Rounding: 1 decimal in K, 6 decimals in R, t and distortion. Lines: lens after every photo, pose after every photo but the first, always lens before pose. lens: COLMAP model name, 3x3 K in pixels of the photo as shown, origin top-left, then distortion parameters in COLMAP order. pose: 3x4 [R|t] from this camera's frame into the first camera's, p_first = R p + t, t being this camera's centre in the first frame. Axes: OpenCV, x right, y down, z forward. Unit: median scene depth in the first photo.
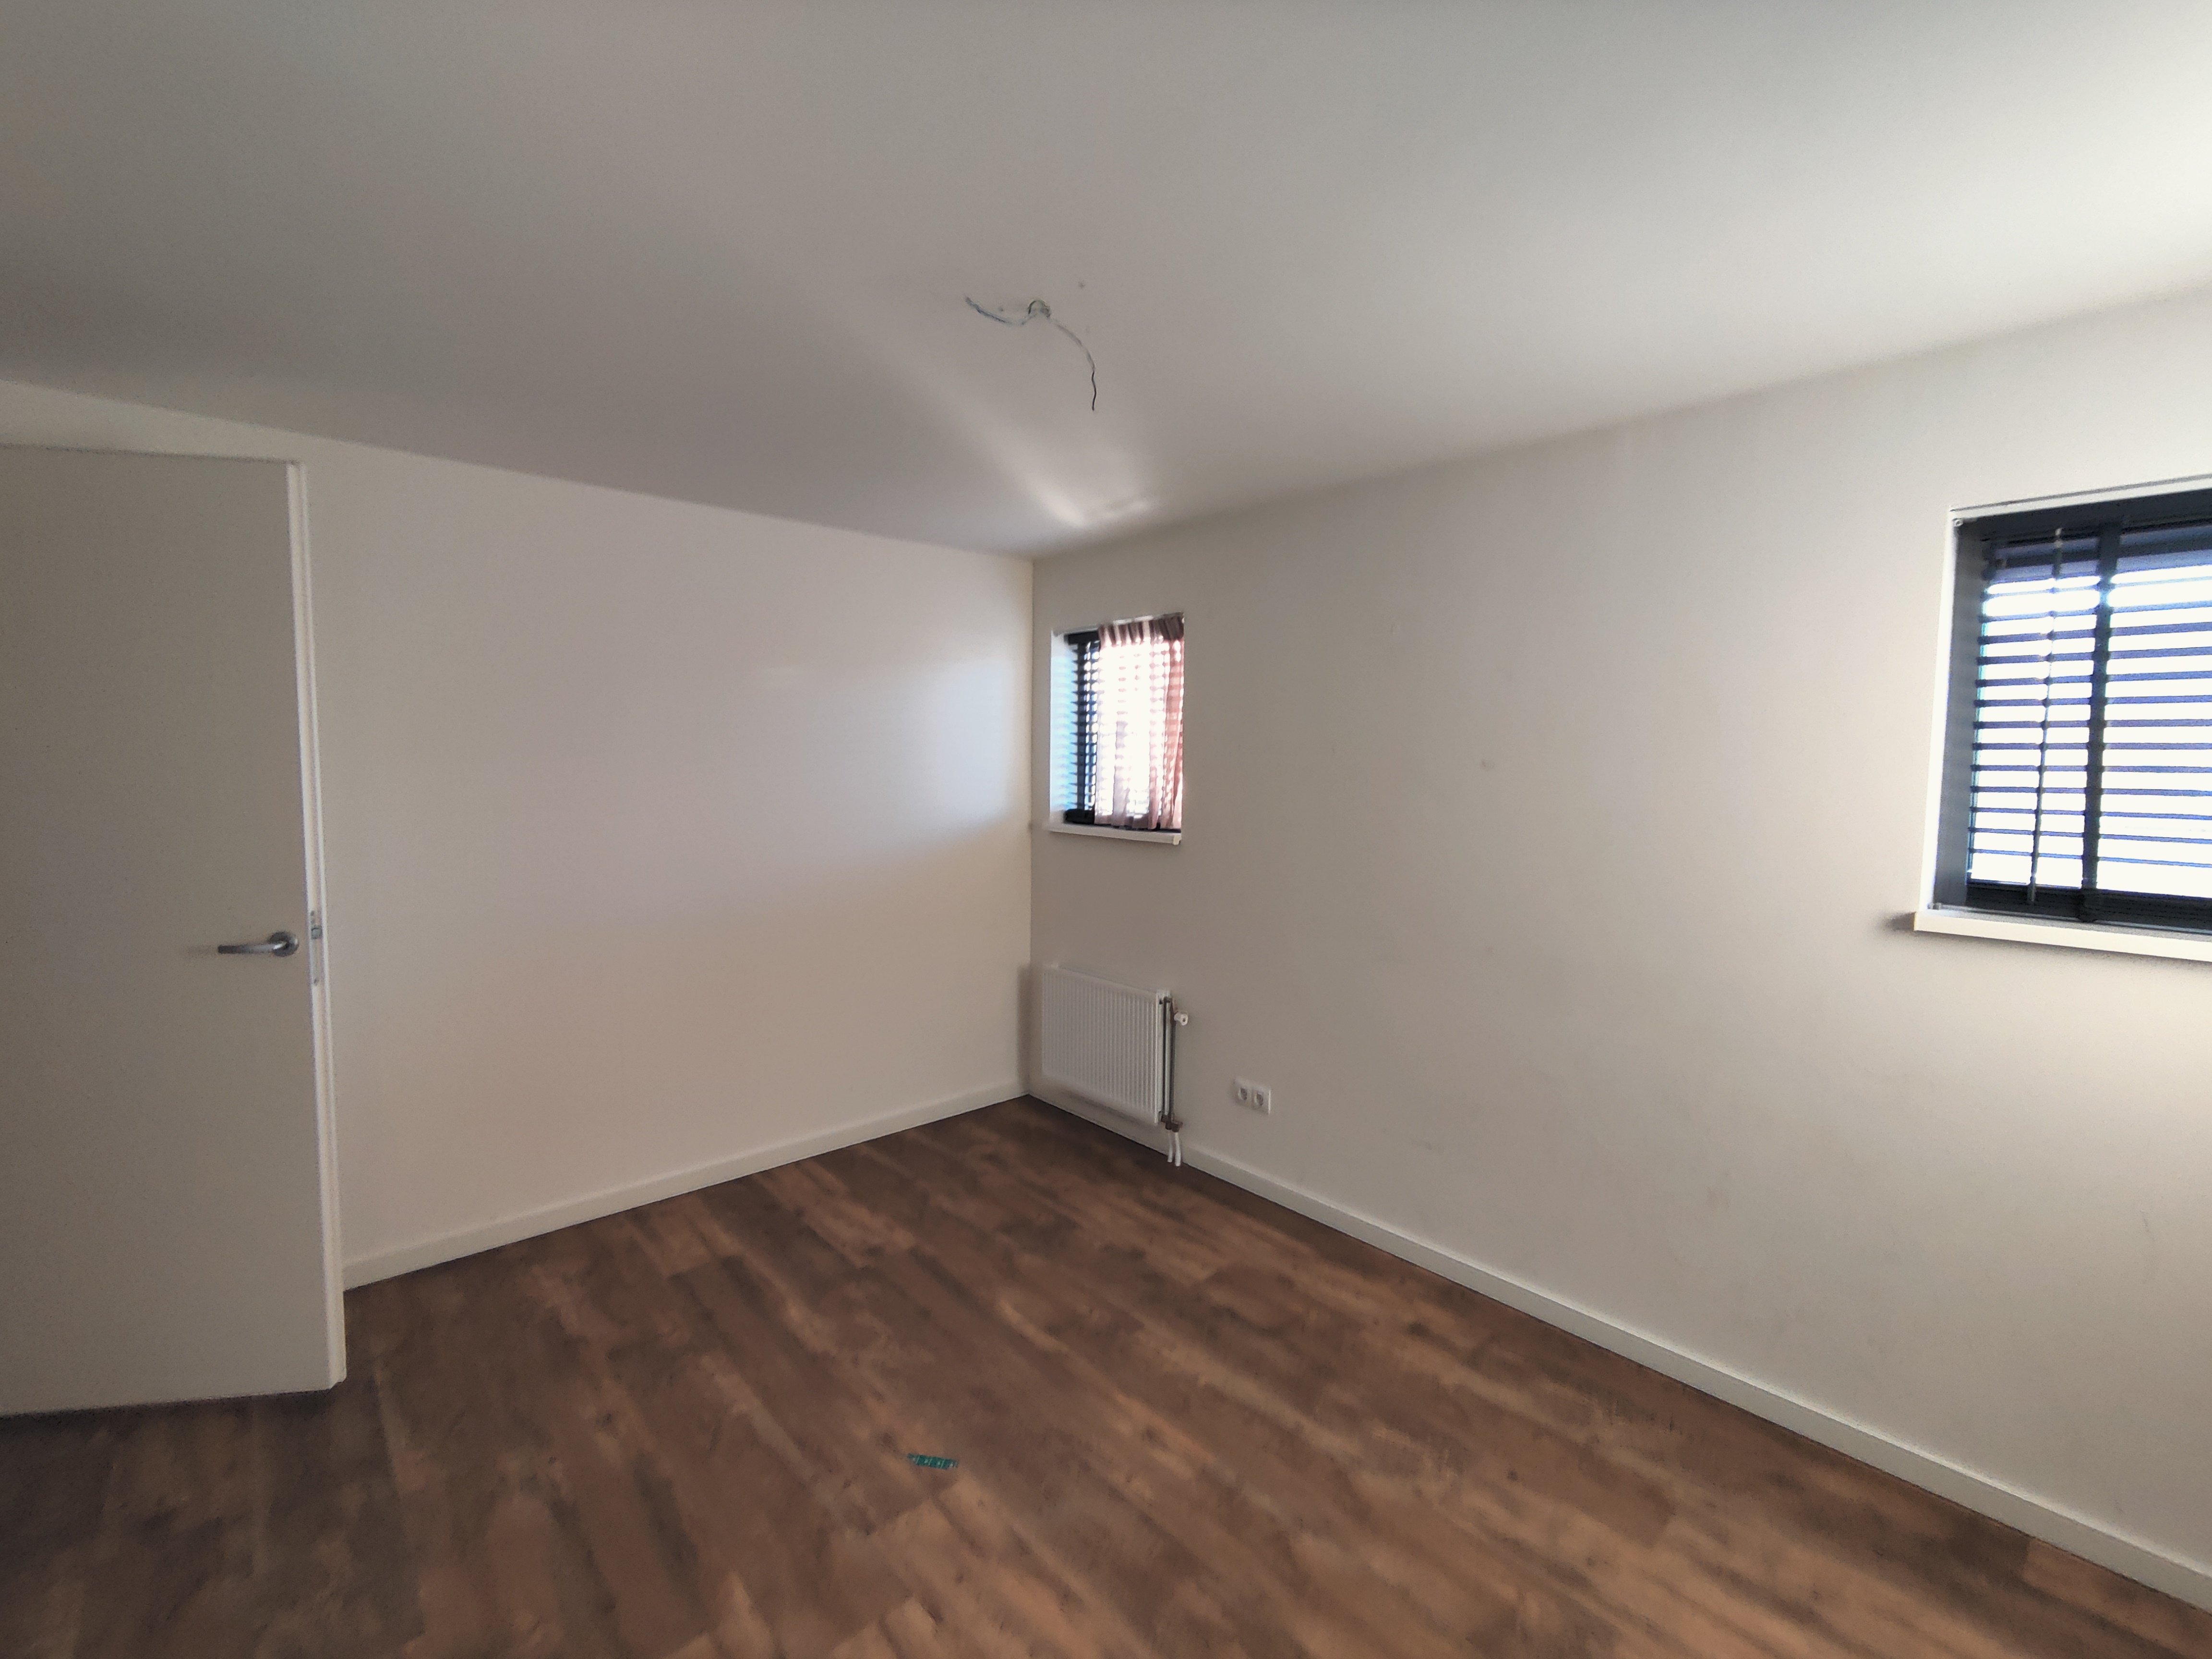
lens RADIAL K [[952.6, 0, 1115.6], [0, 952.6, 822.5], [0, 0, 1]] dist [-0.001307, -0.000366]
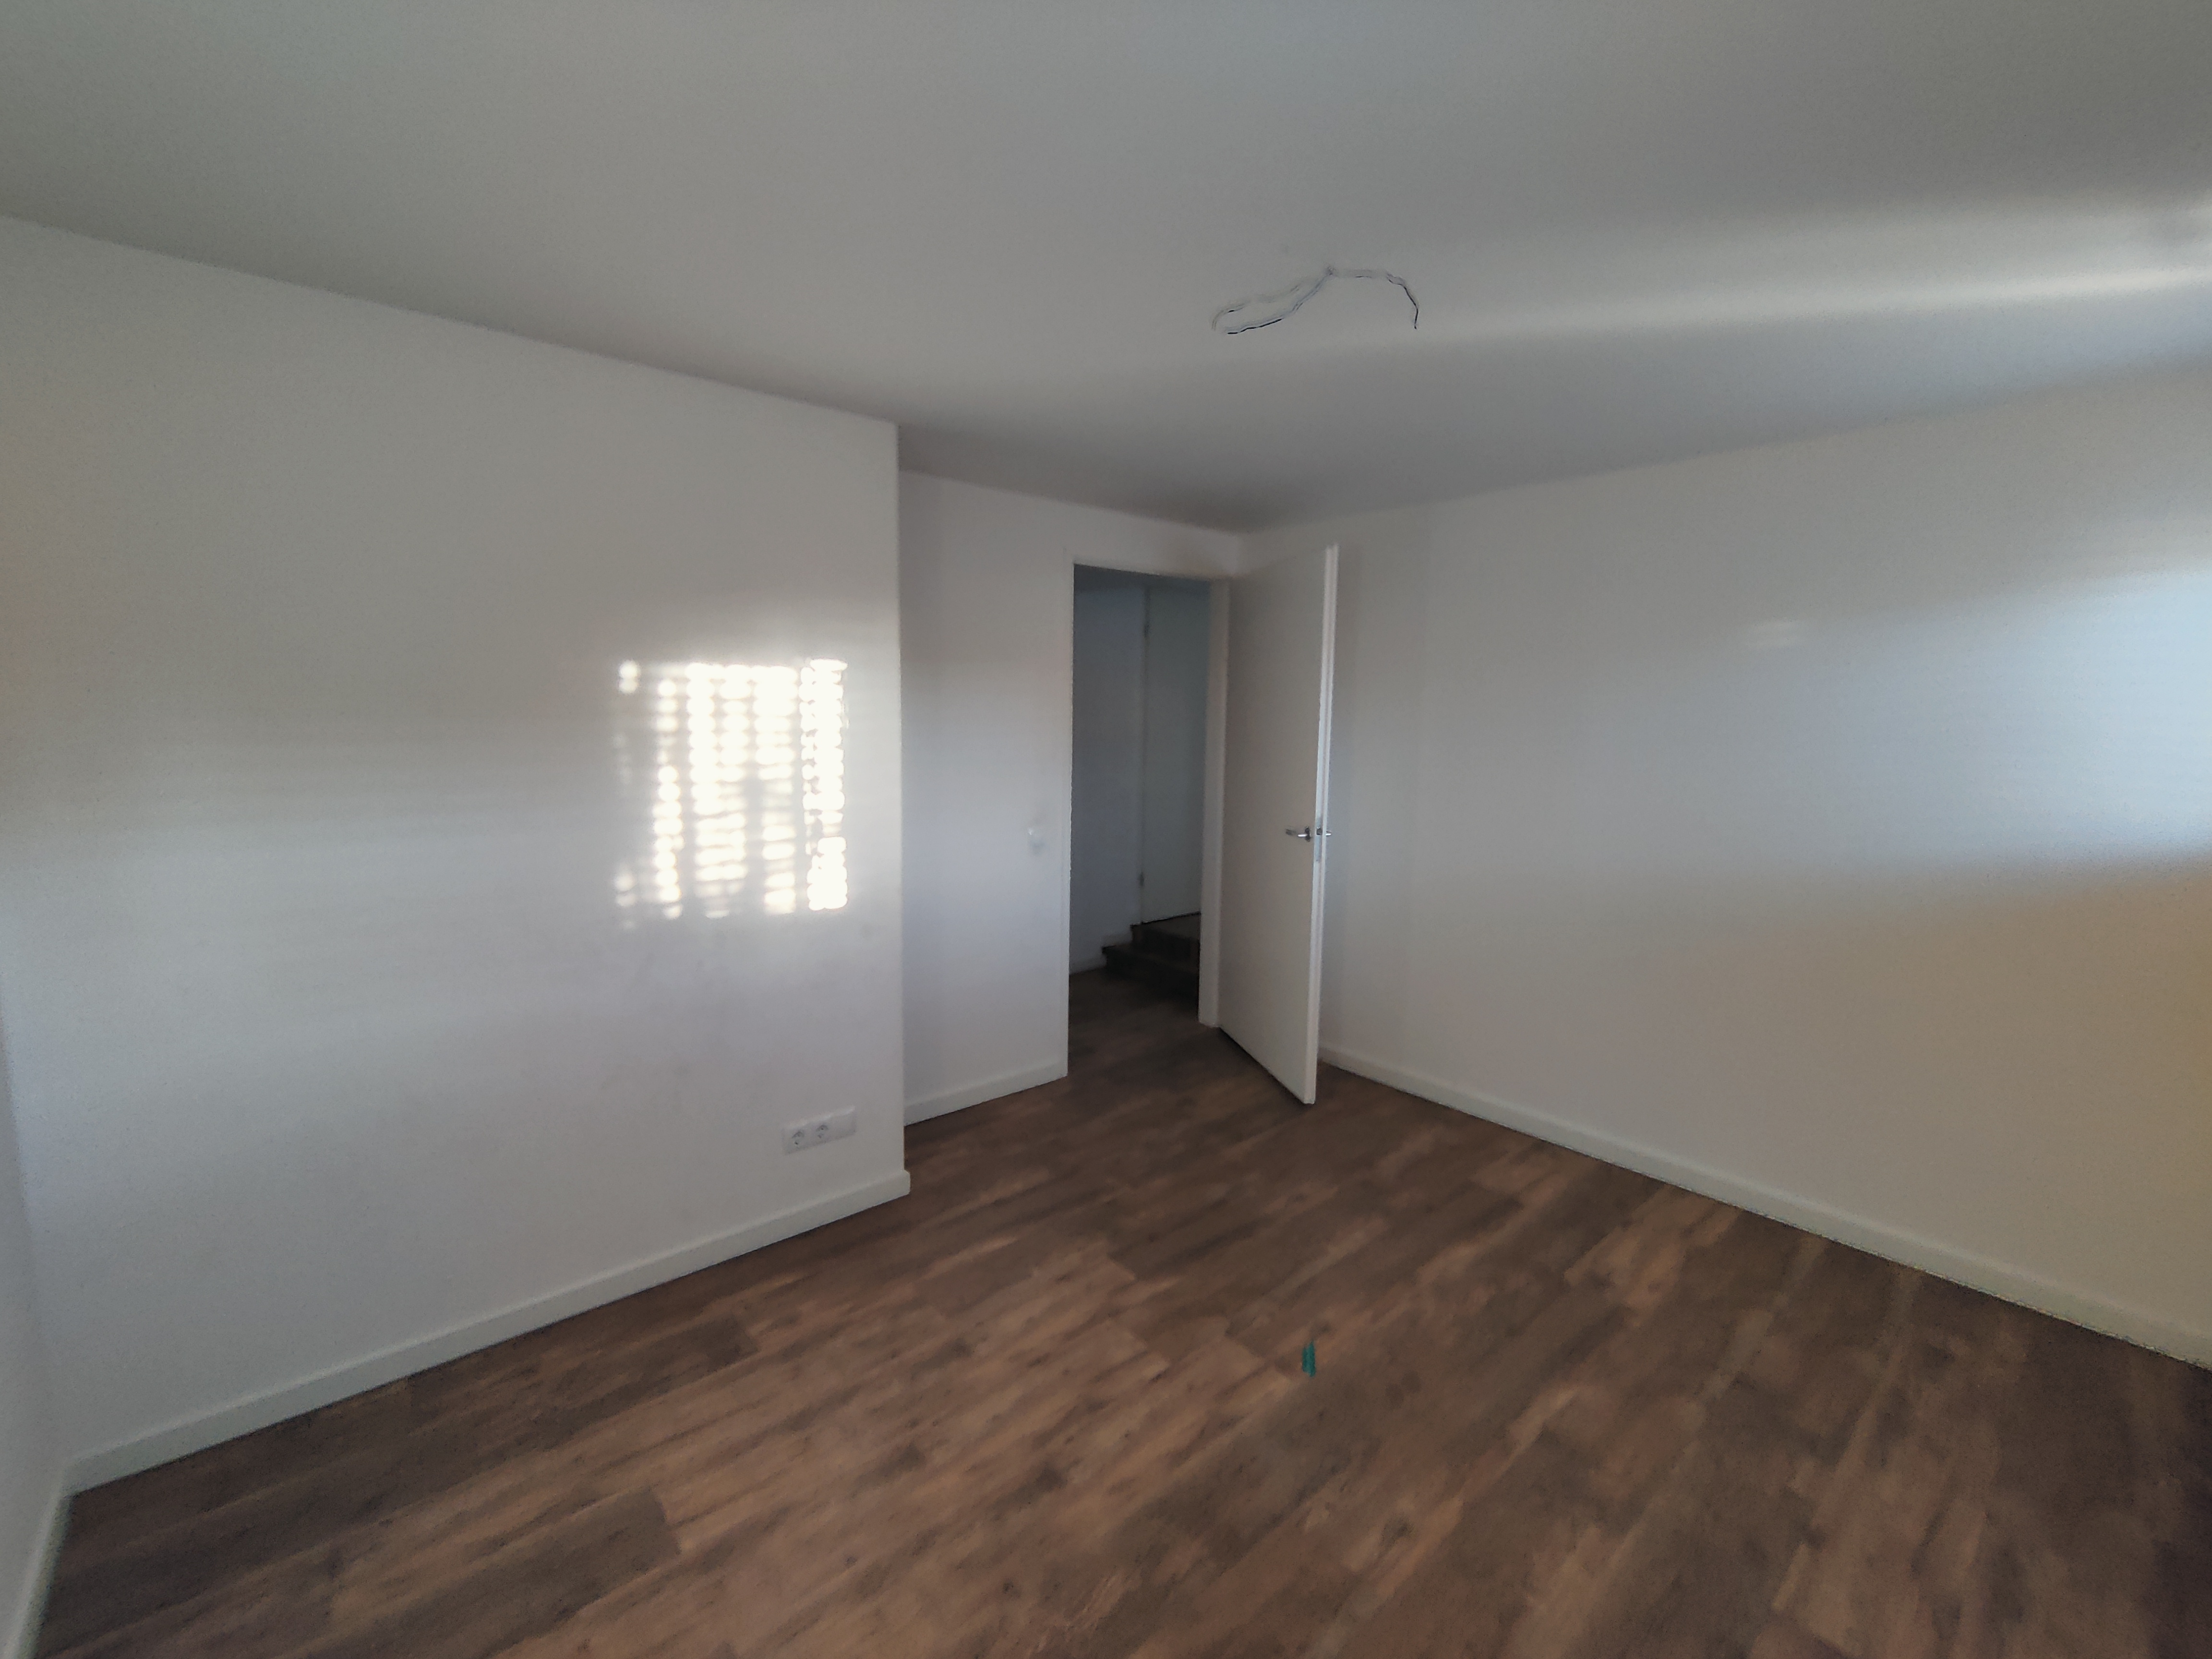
lens RADIAL K [[951.4, 0, 1104.6], [0, 951.4, 822.5], [0, 0, 1]] dist [-0.003588, -0.000209]
pose [[-0.023776, 0.106966, -0.993978, 0.704242], [-0.087629, 0.990210, 0.108656, -0.040380], [0.995869, 0.089685, -0.014170, 0.600072]]
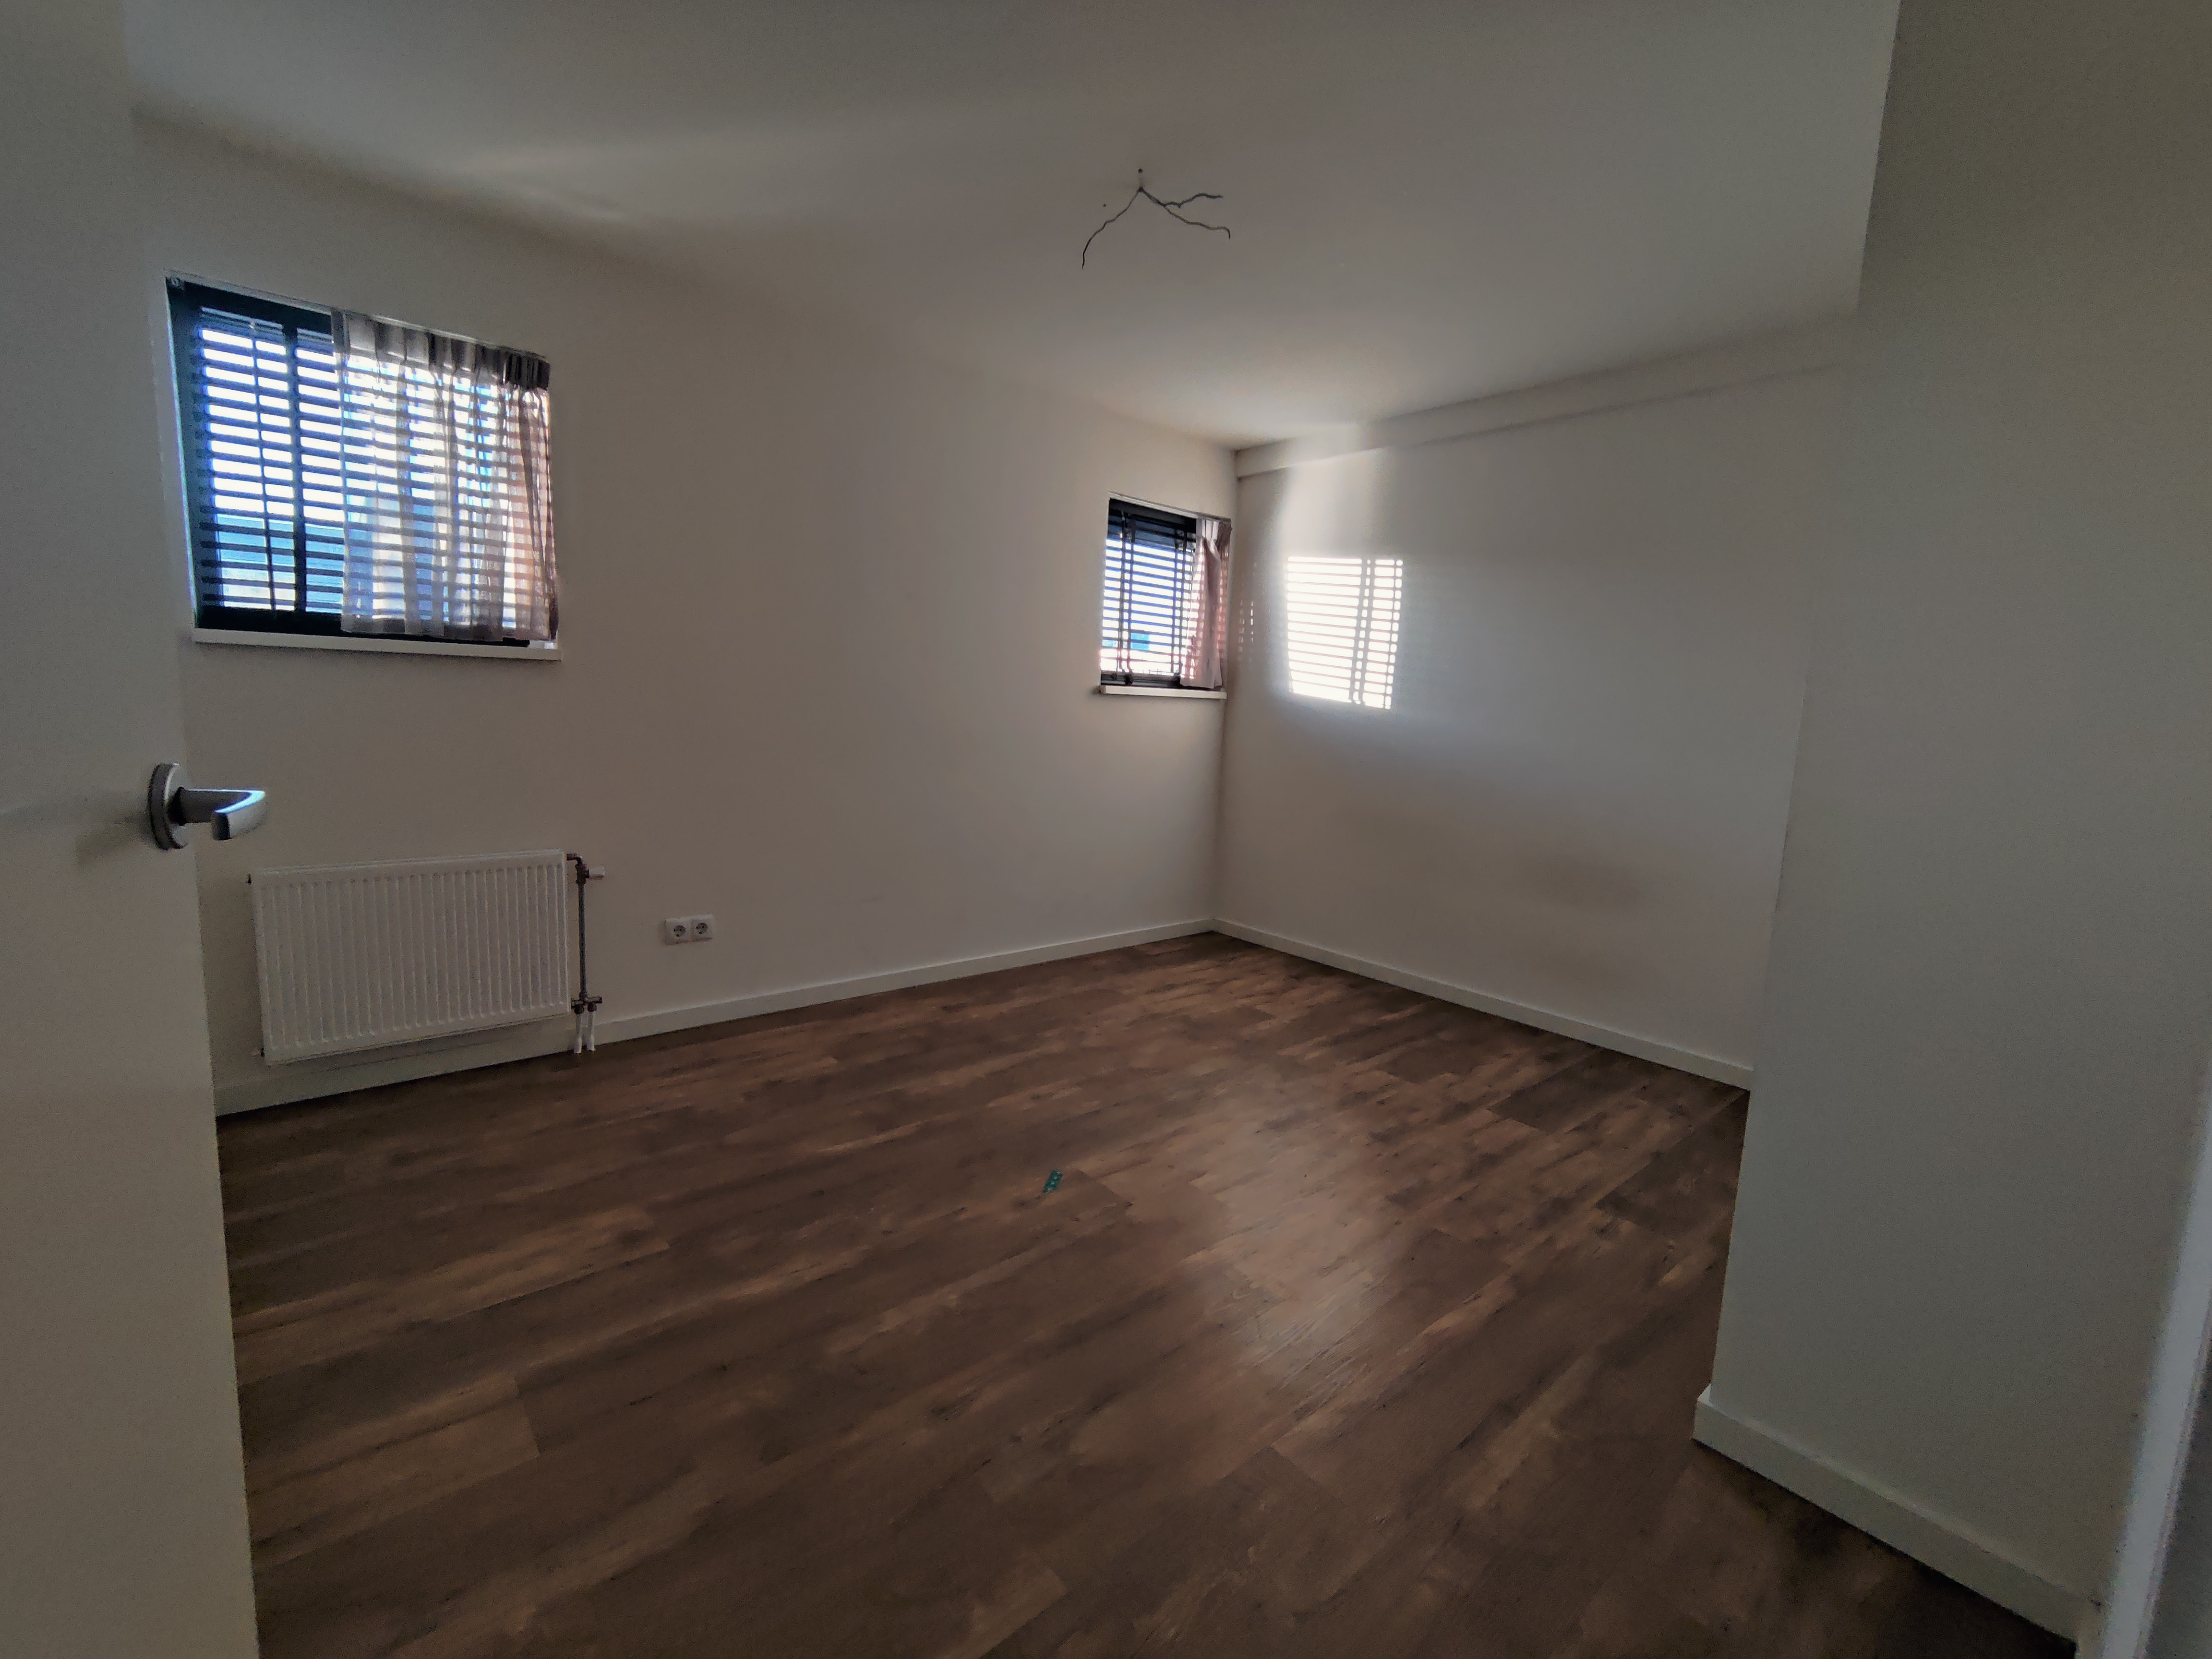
lens RADIAL K [[952.6, 0, 1115.6], [0, 952.6, 822.5], [0, 0, 1]] dist [-0.001307, -0.000366]
pose [[0.025601, -0.145549, 0.989020, -1.033606], [0.026238, 0.989101, 0.144882, 0.074944], [-0.999328, 0.022241, 0.029141, 0.734530]]
